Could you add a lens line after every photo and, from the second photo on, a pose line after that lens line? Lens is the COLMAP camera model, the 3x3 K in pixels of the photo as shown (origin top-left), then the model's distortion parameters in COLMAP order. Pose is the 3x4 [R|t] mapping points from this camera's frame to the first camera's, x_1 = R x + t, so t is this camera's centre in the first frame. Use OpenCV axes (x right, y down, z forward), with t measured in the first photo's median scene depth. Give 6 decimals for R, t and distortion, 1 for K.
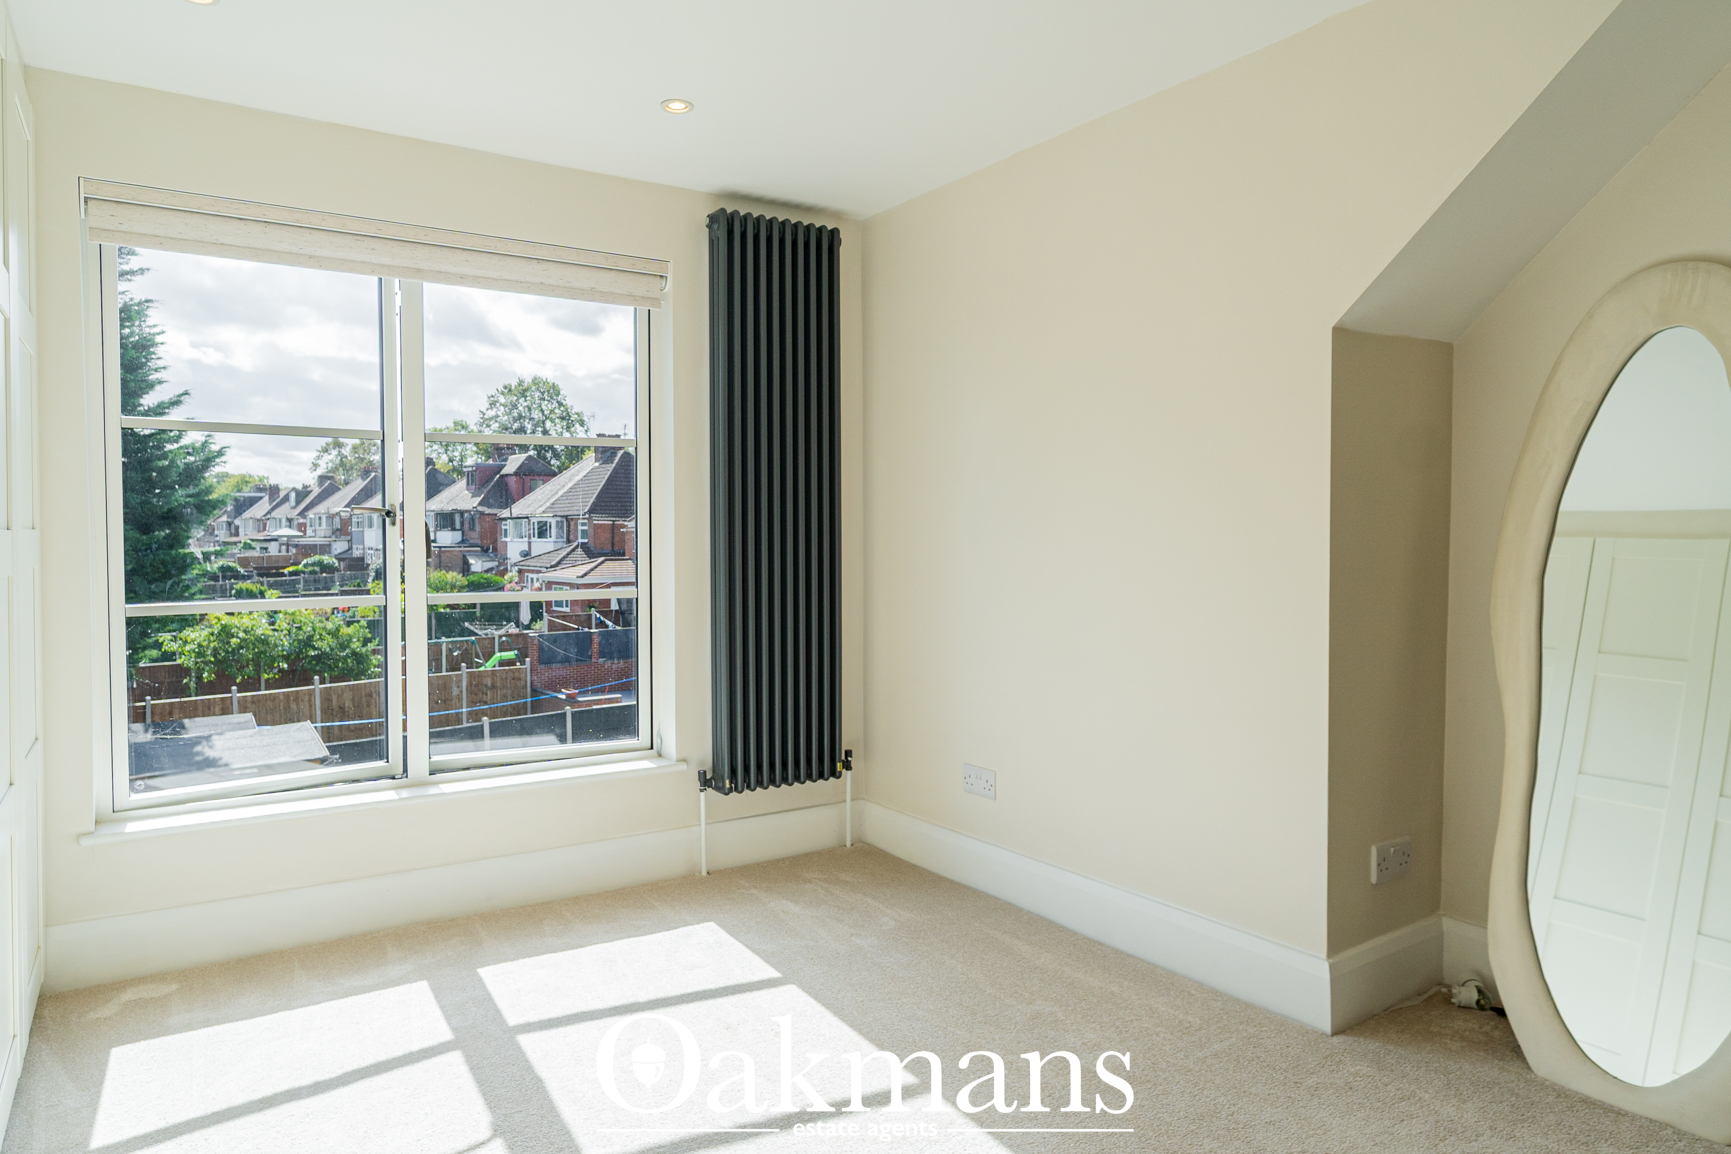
lens RADIAL K [[1116.8, 0, 872.1], [0, 1116.8, 557.2], [0, 0, 1]] dist [0.001148, 0.000167]
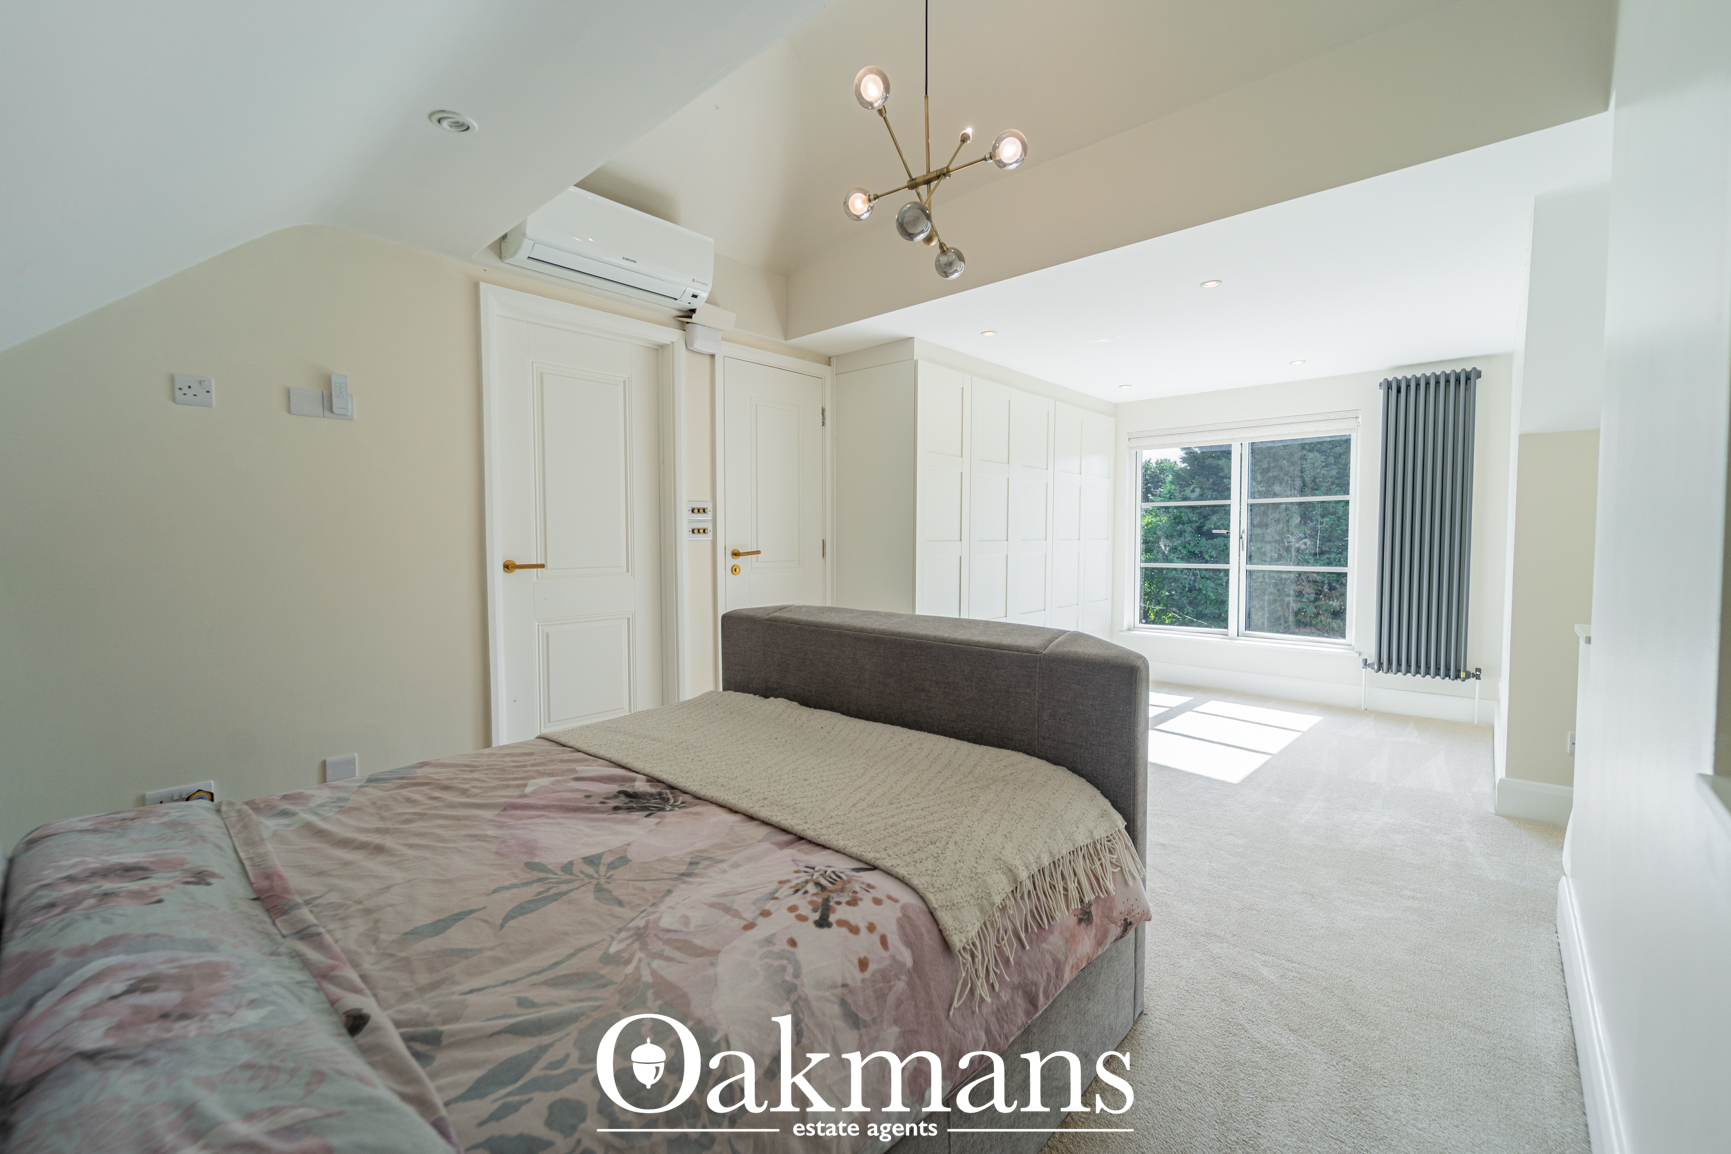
lens RADIAL K [[710.2, 0, 806.7], [0, 710.2, 566.9], [0, 0, 1]] dist [-0.000649, -0.000150]
pose [[0.200268, 0.047066, -0.978610, 0.104951], [-0.020220, 0.998831, 0.043901, -0.001537], [0.979532, 0.010996, 0.200986, -0.030700]]
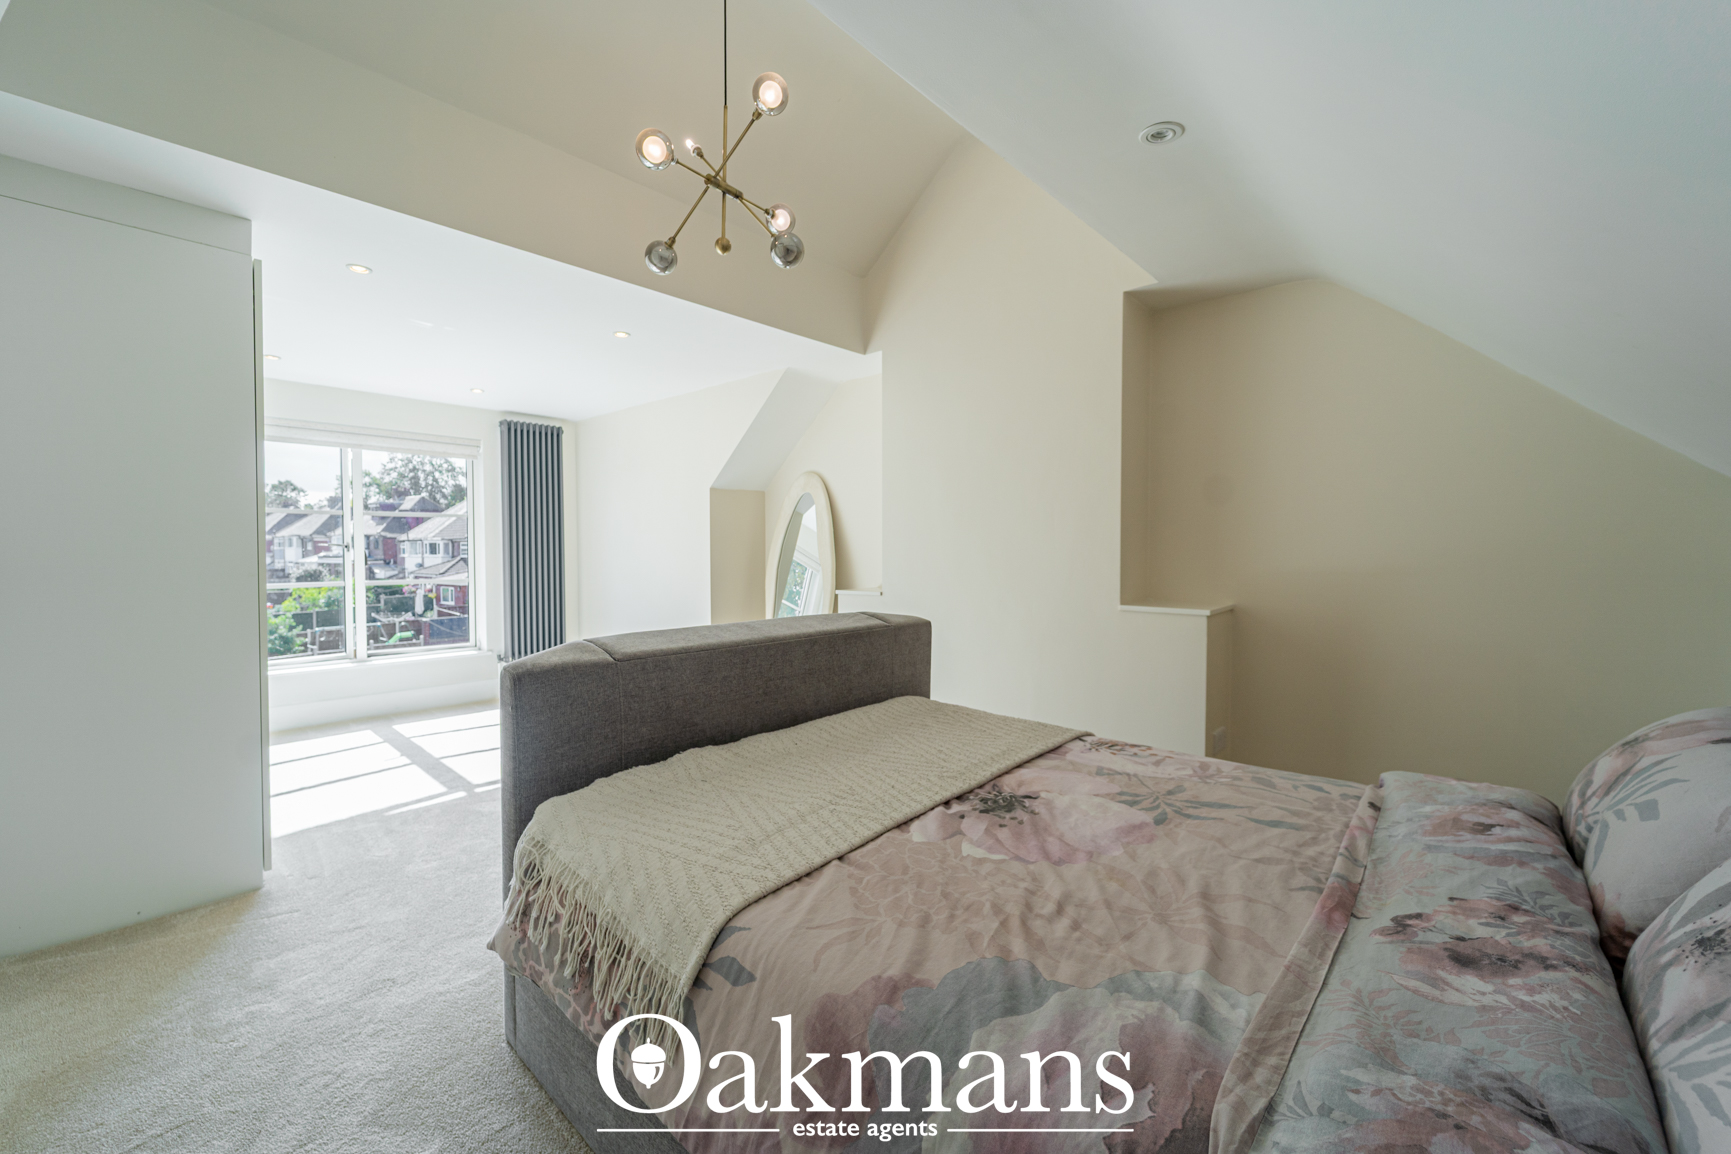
lens RADIAL K [[718.1, 0, 891.1], [0, 718.1, 569.7], [0, 0, 1]] dist [-0.000718, -0.000084]
pose [[0.961272, -0.007682, 0.275496, 0.027171], [0.006263, 0.999962, 0.006029, 0.000754], [-0.275531, -0.004070, 0.961283, -0.082187]]
